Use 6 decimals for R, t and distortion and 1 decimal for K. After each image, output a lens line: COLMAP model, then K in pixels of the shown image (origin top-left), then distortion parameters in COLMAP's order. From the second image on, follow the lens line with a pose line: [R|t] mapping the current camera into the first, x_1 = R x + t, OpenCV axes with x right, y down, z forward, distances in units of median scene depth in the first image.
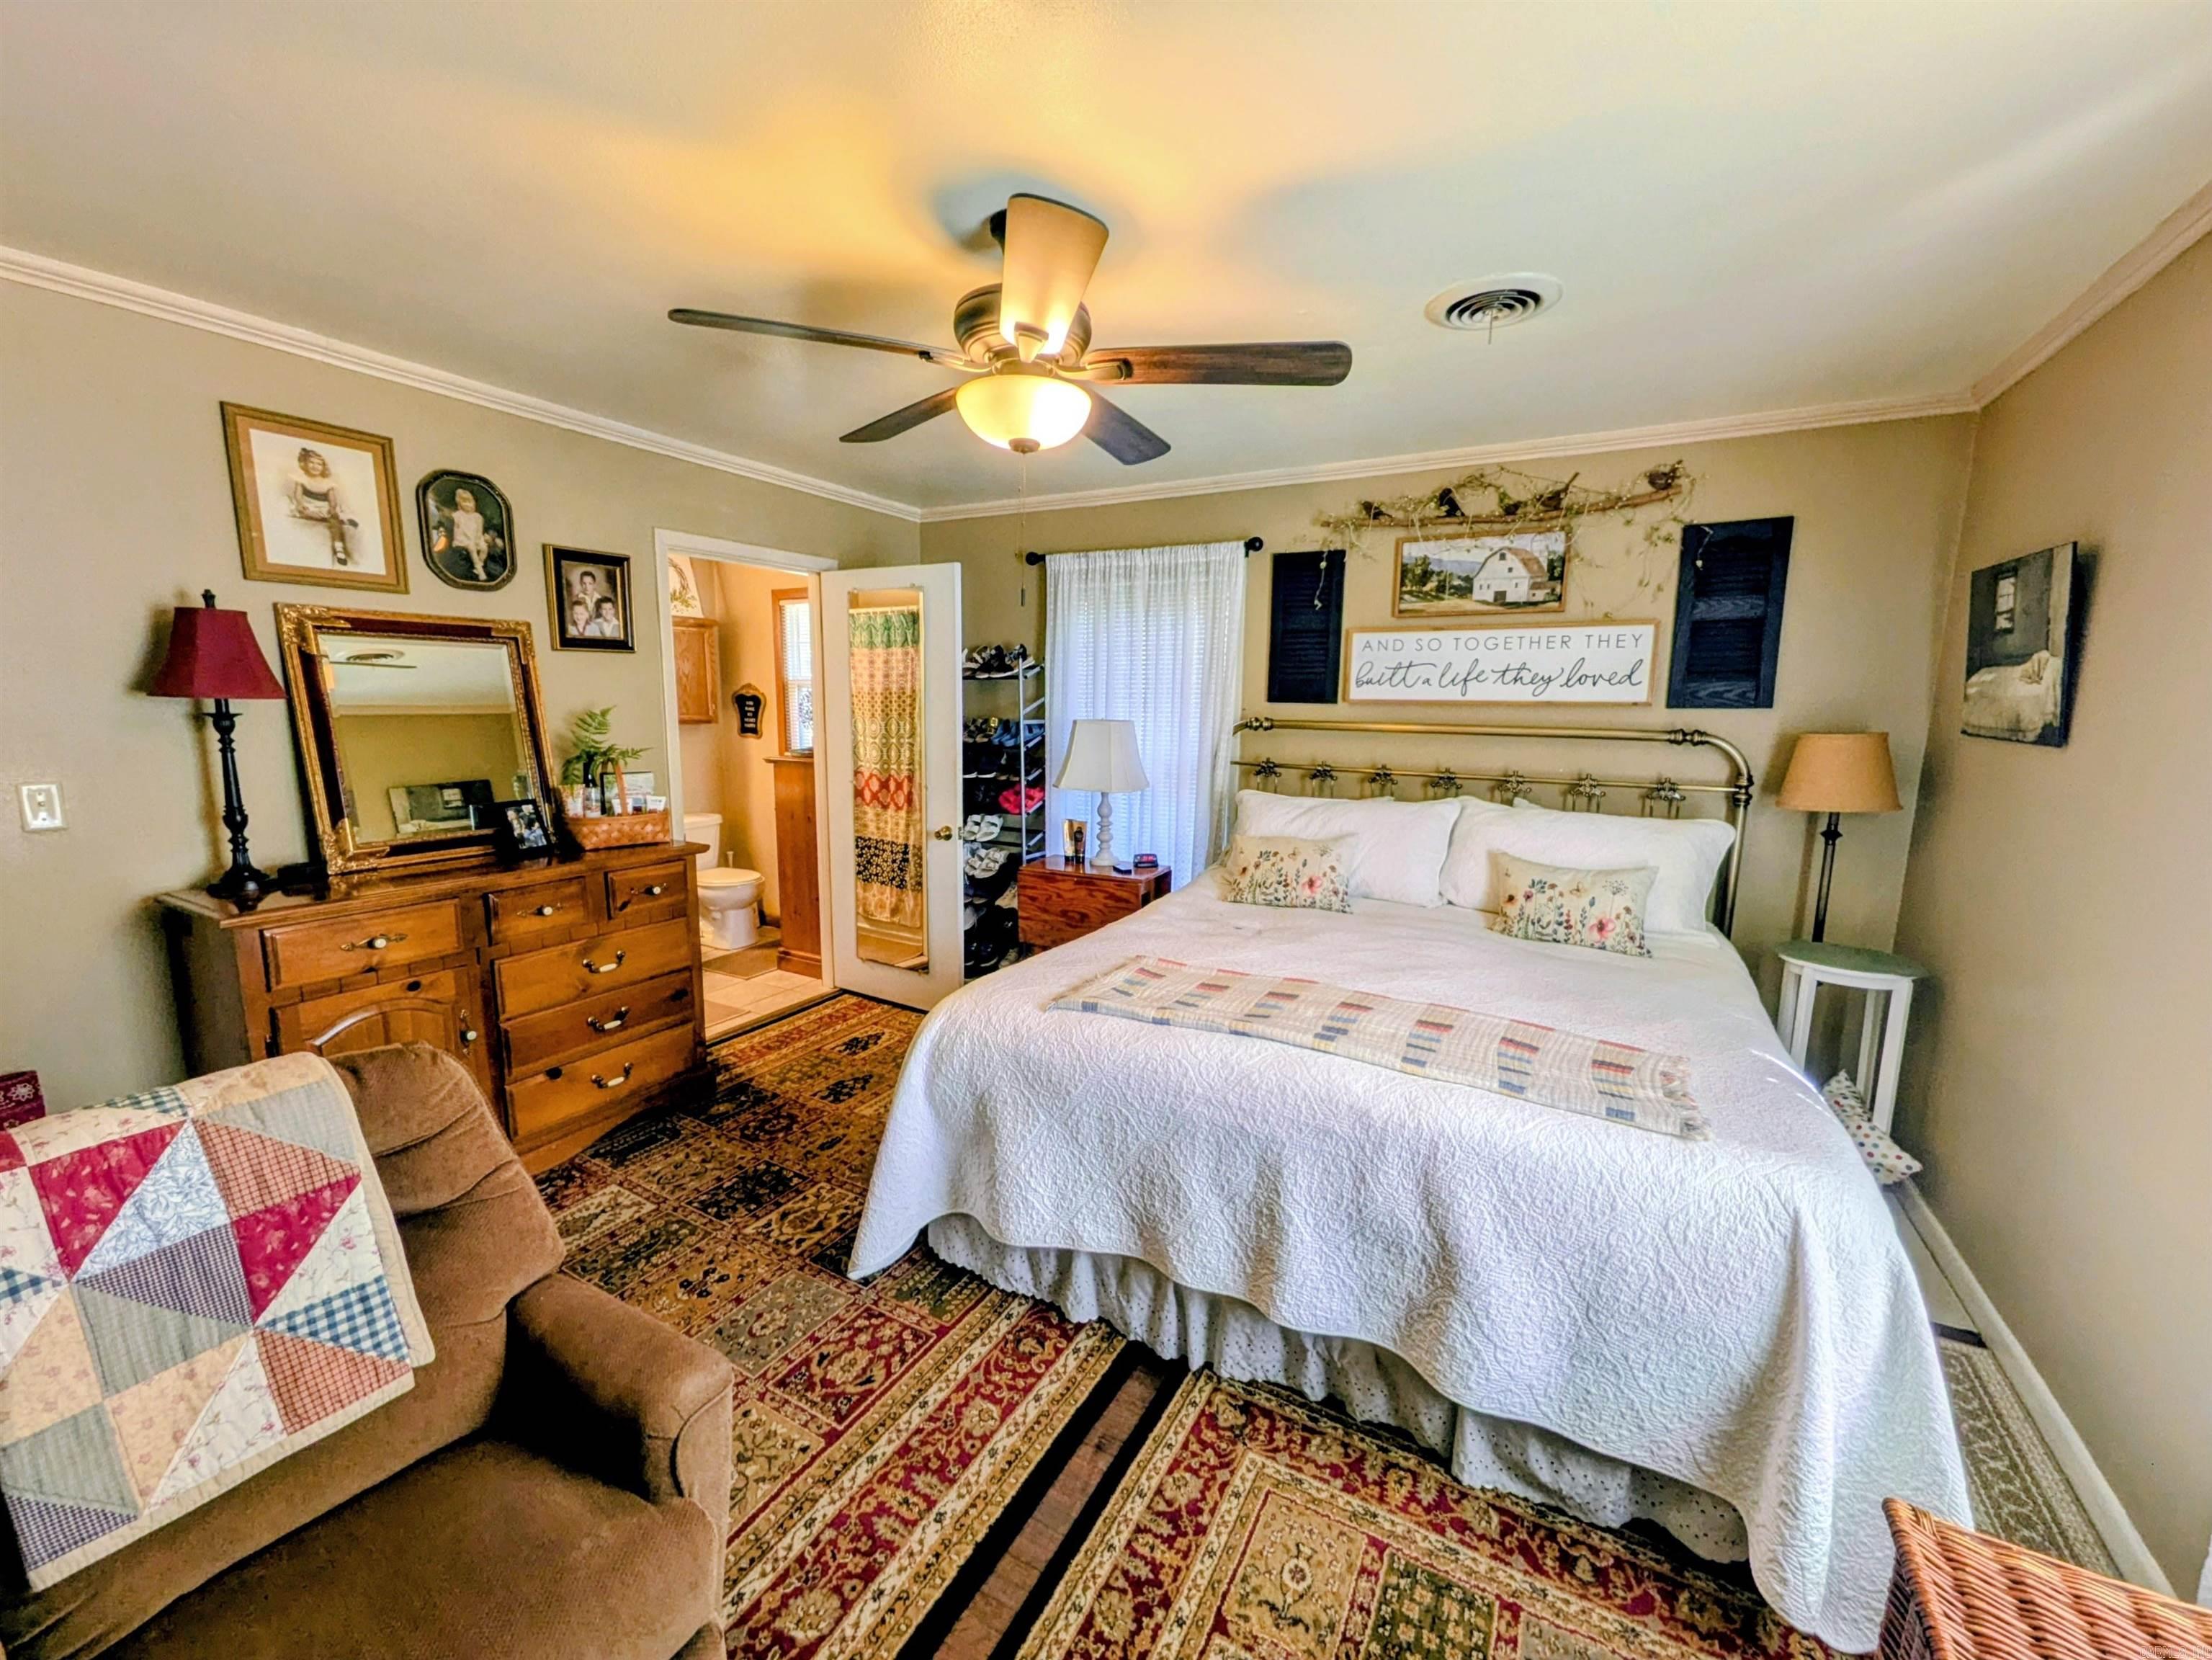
lens RADIAL K [[885.1, 0, 1093.5], [0, 885.1, 831.1], [0, 0, 1]] dist [0.008431, 0.000160]
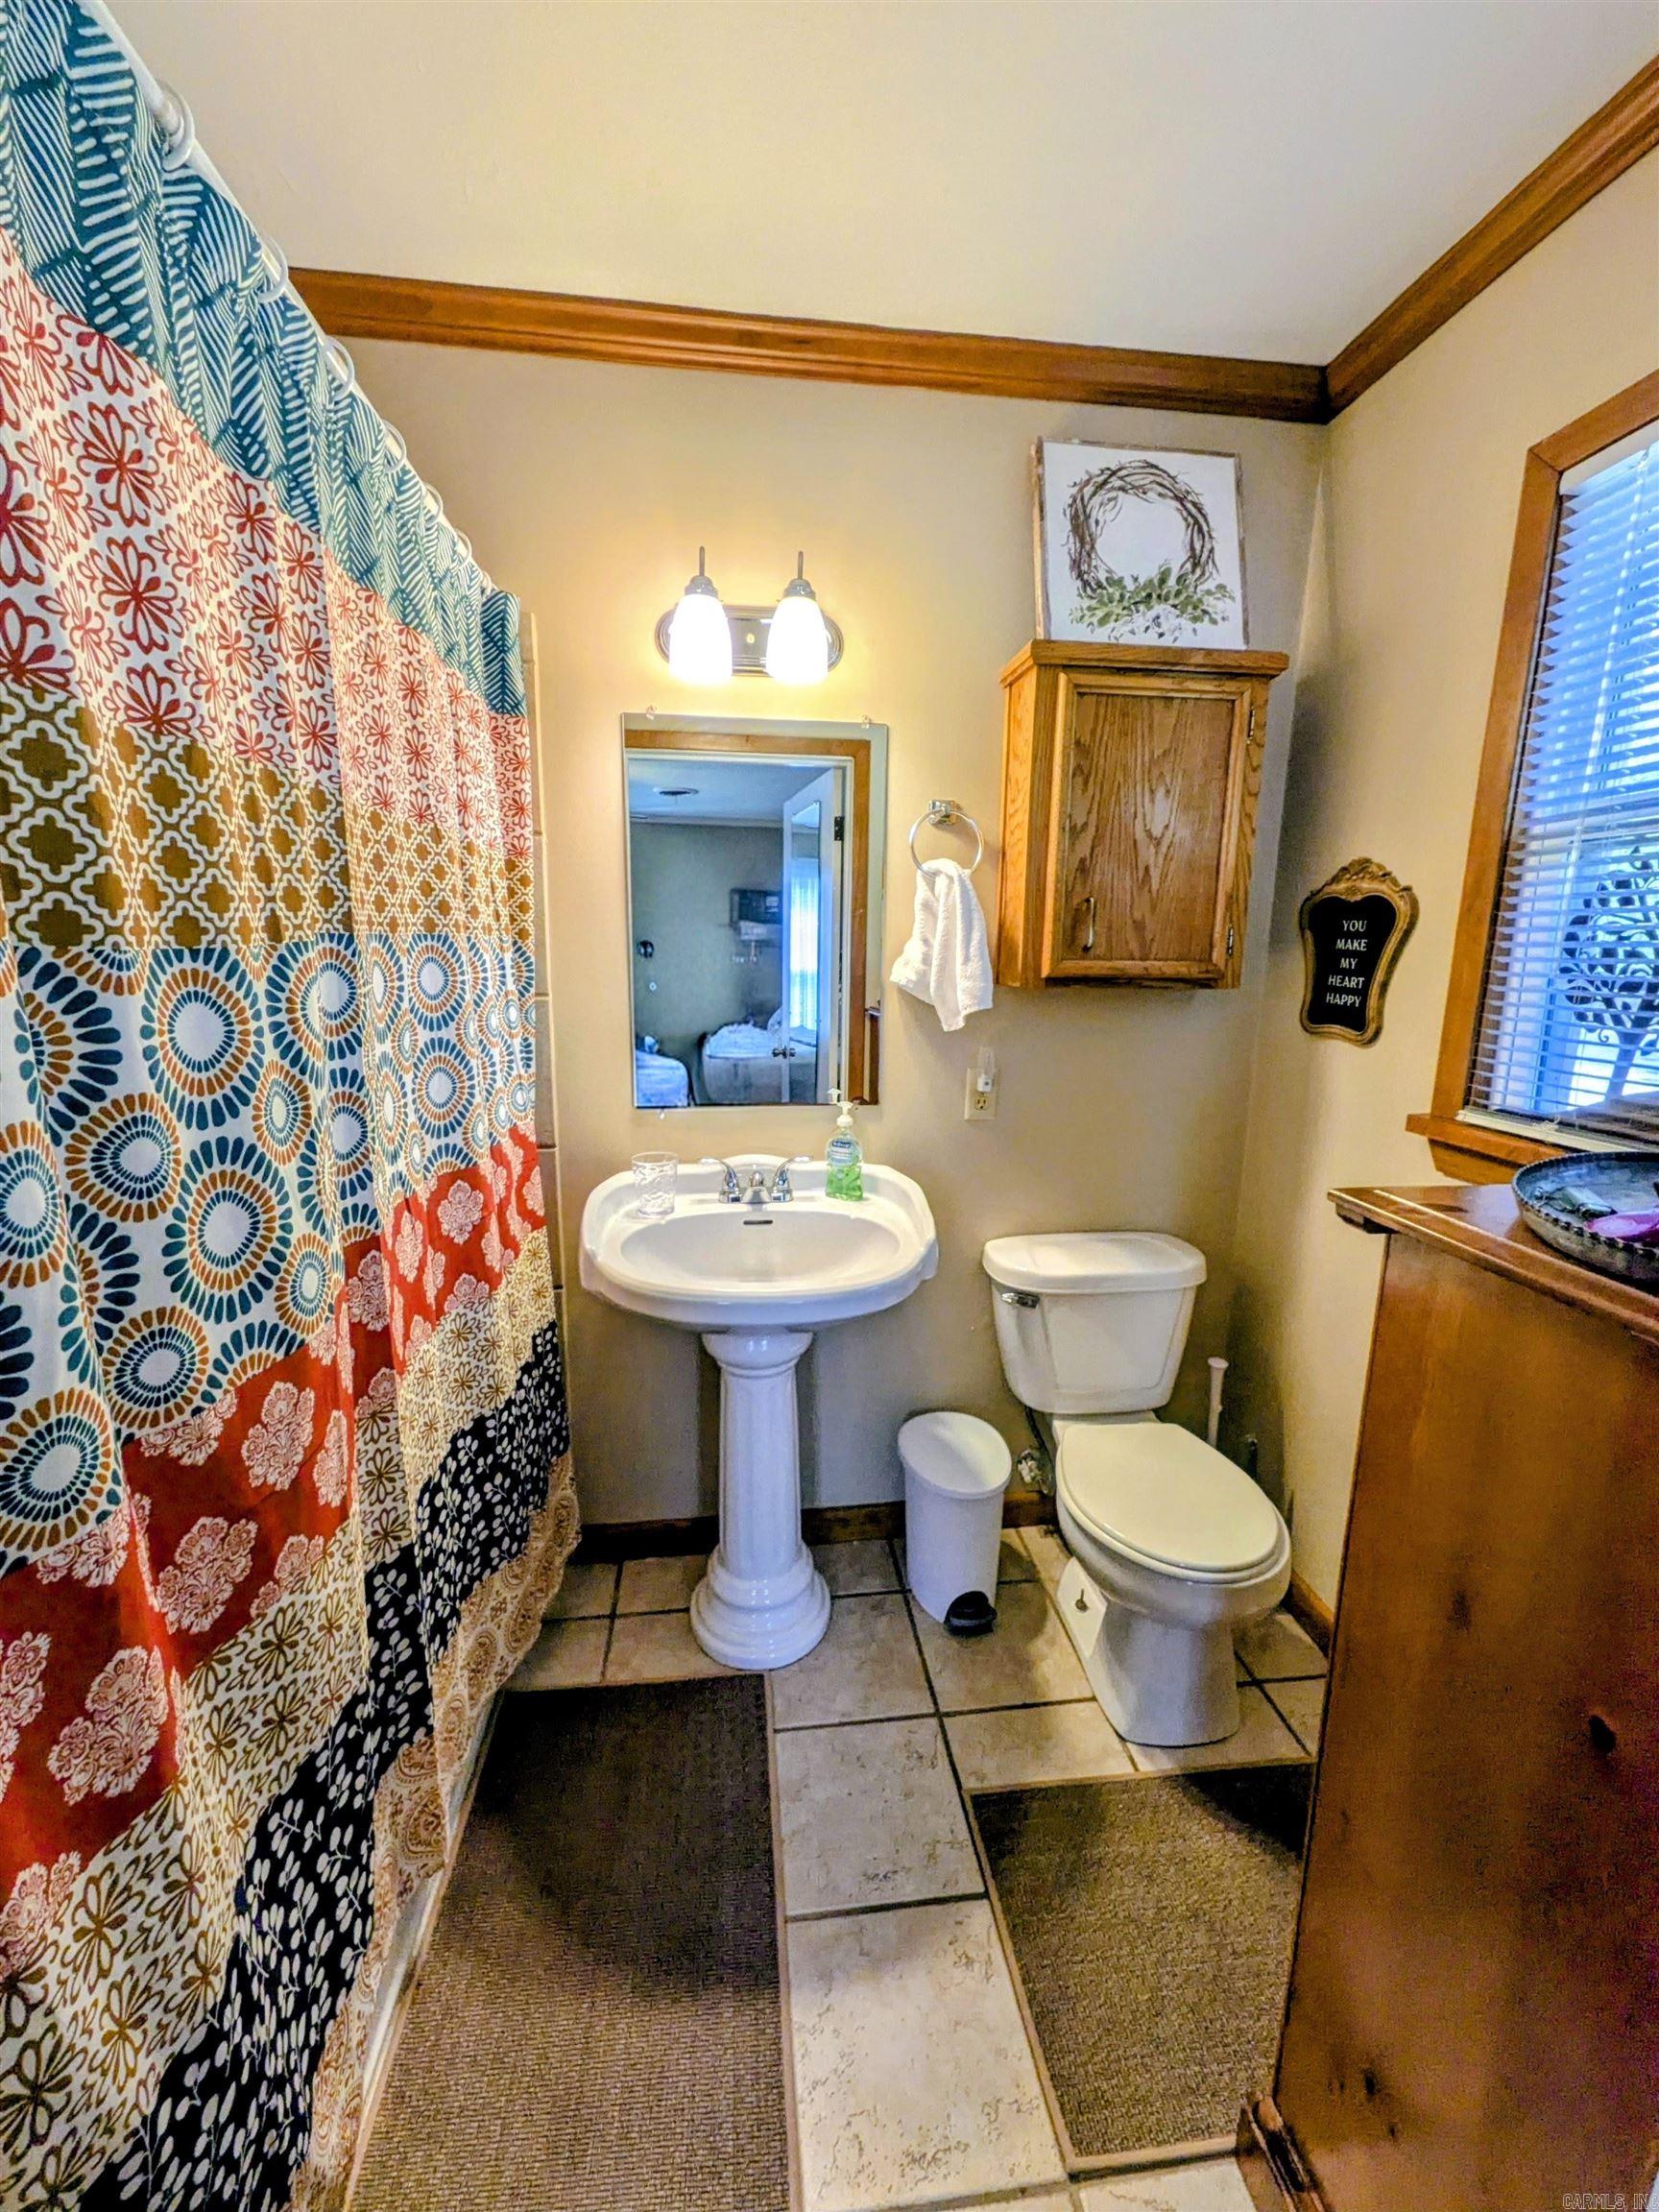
lens RADIAL K [[884.9, 0, 833.1], [0, 884.9, 1106.8], [0, 0, 1]] dist [0.008431, 0.000160]
pose [[0.601023, 0.148145, -0.785381, -0.250788], [-0.126570, 0.987913, 0.089489, -0.089051], [0.789146, 0.045620, 0.612509, 0.684657]]
